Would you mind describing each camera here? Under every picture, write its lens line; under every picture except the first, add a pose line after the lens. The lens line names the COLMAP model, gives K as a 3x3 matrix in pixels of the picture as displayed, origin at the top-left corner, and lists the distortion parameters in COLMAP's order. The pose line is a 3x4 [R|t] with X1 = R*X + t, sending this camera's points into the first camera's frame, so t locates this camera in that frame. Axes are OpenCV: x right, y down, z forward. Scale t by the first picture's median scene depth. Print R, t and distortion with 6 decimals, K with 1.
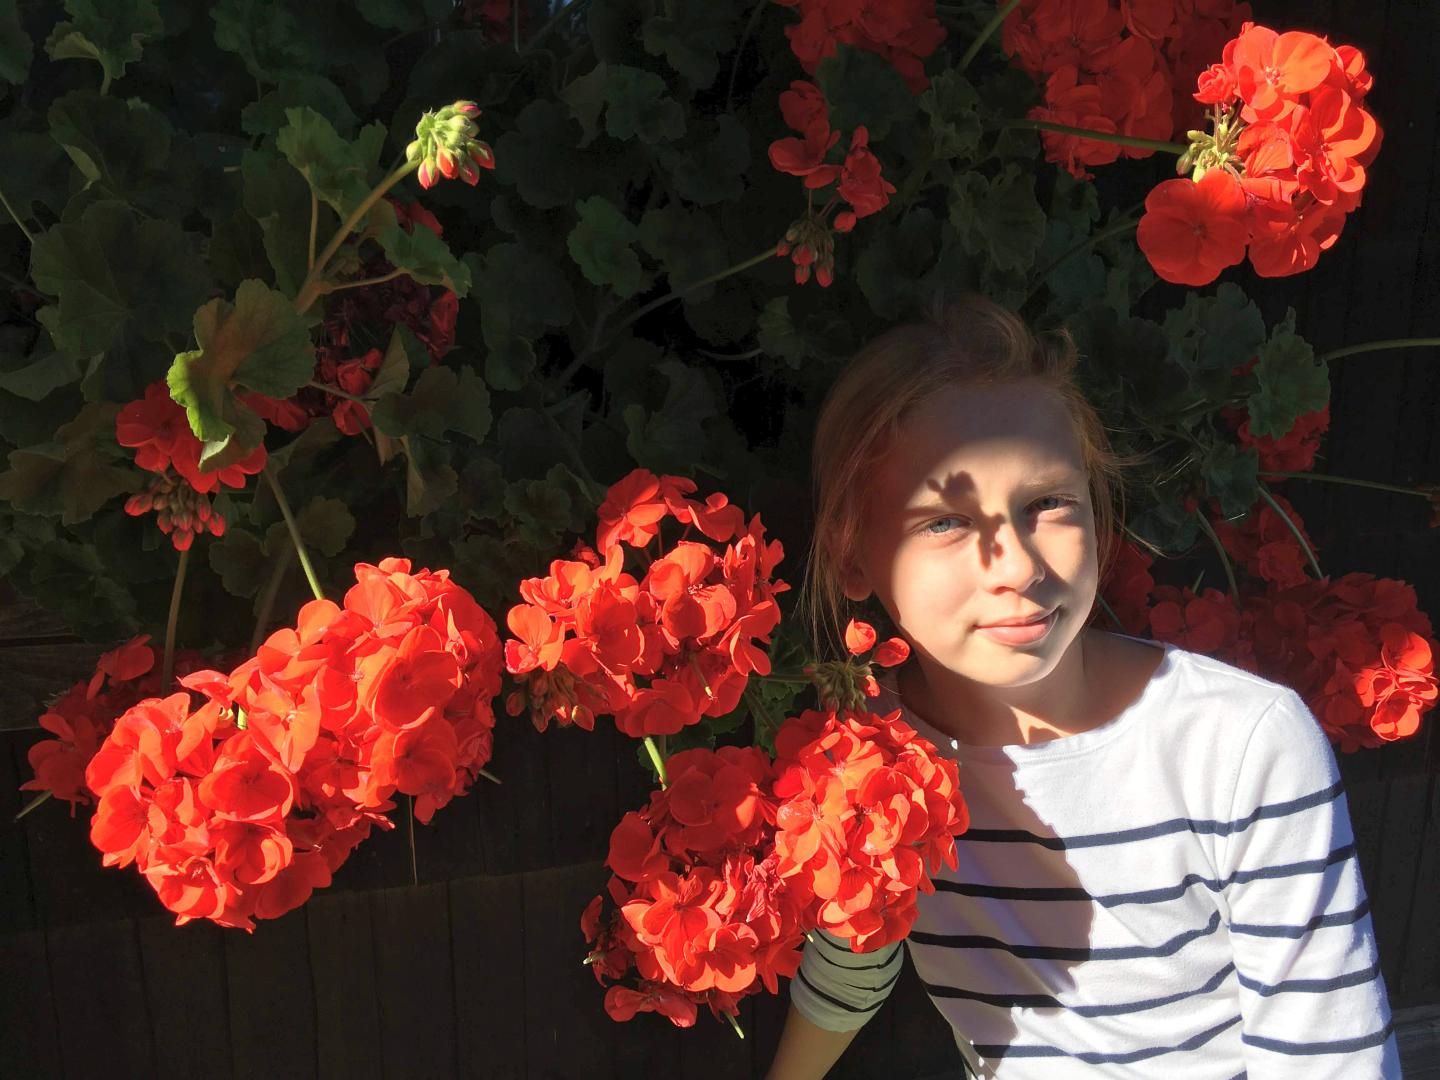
lens RADIAL K [[1219.1, 0, 720.0], [0, 1219.1, 540.0], [0, 0, 1]] dist [0.011129, -0.003878]
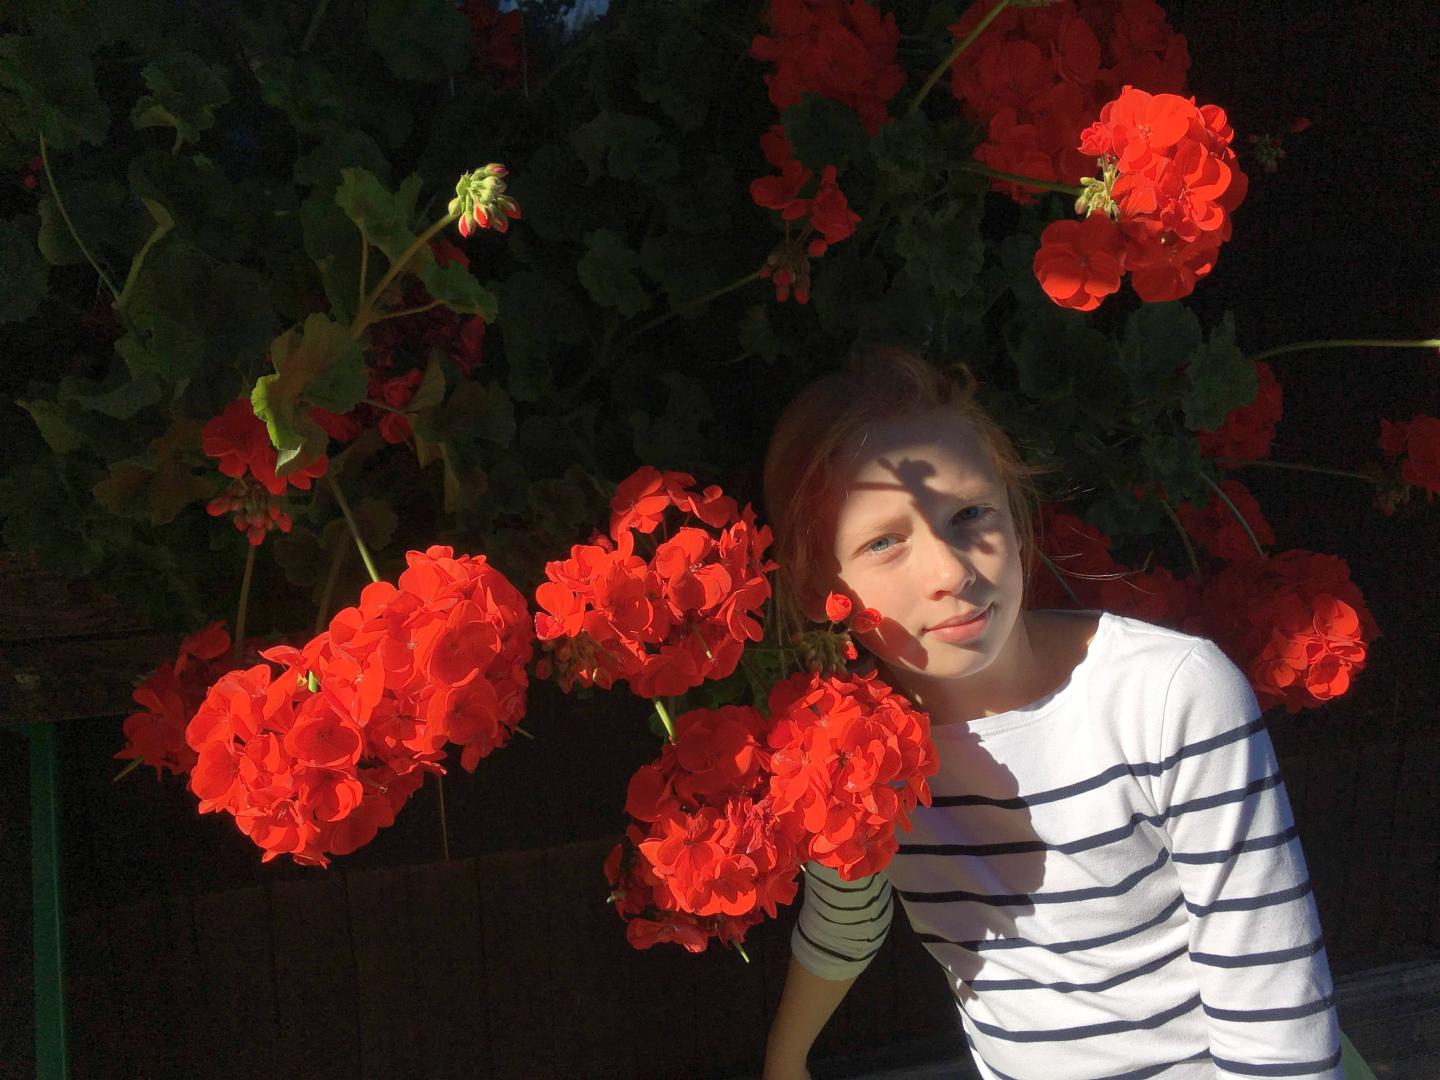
lens RADIAL K [[1215.0, 0, 721.8], [0, 1215.0, 562.4], [0, 0, 1]] dist [-0.006996, 0.002372]
pose [[0.999707, -0.023822, -0.004198, 0.009424], [0.023877, 0.999626, 0.013353, 0.019661], [0.003878, -0.013449, 0.999902, -0.156170]]
